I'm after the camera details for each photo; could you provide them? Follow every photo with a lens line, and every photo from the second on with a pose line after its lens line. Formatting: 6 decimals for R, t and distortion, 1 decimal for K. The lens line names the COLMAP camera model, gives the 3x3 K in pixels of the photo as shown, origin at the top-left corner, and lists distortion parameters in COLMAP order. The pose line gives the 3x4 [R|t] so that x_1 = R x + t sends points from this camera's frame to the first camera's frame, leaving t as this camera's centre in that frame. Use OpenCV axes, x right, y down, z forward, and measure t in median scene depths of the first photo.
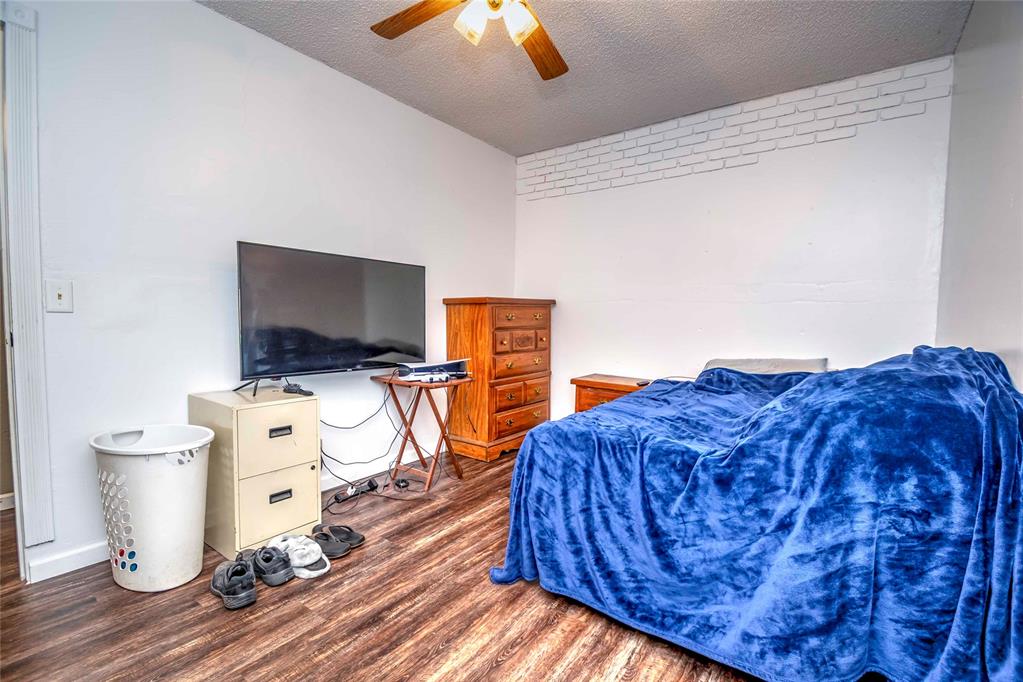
lens RADIAL K [[463.1, 0, 511.5], [0, 463.1, 341.0], [0, 0, 1]] dist [0.000262, -0.000113]
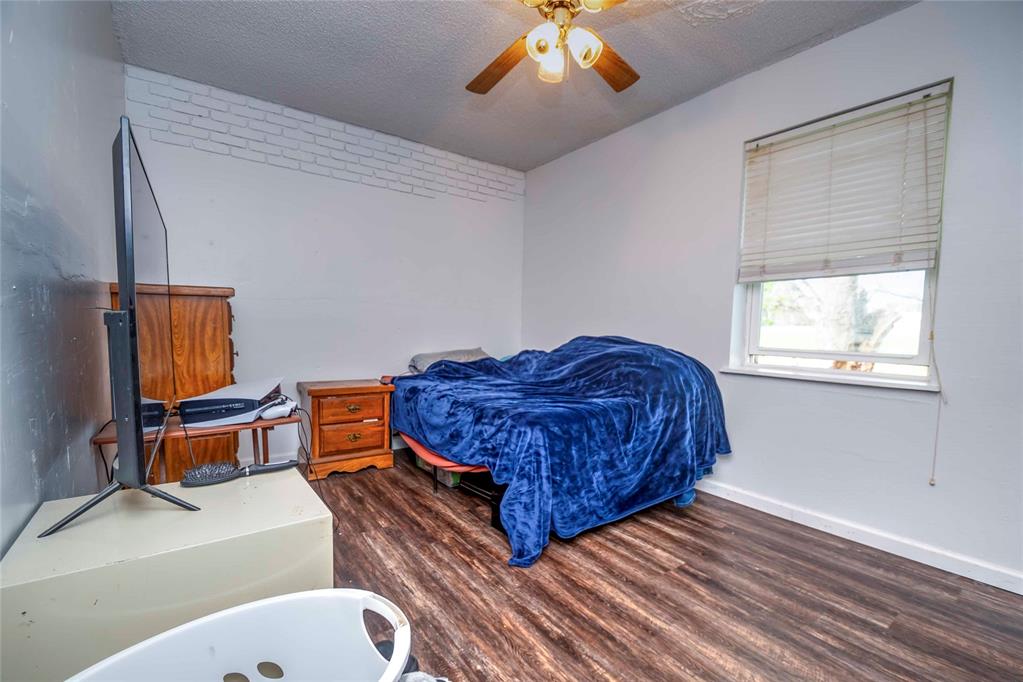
lens RADIAL K [[445.5, 0, 538.1], [0, 445.5, 344.0], [0, 0, 1]] dist [-0.001085, -0.000324]
pose [[0.262914, -0.047683, 0.963640, -1.025454], [0.040261, 0.998450, 0.038421, -0.031129], [-0.963979, 0.028695, 0.264427, 0.711769]]
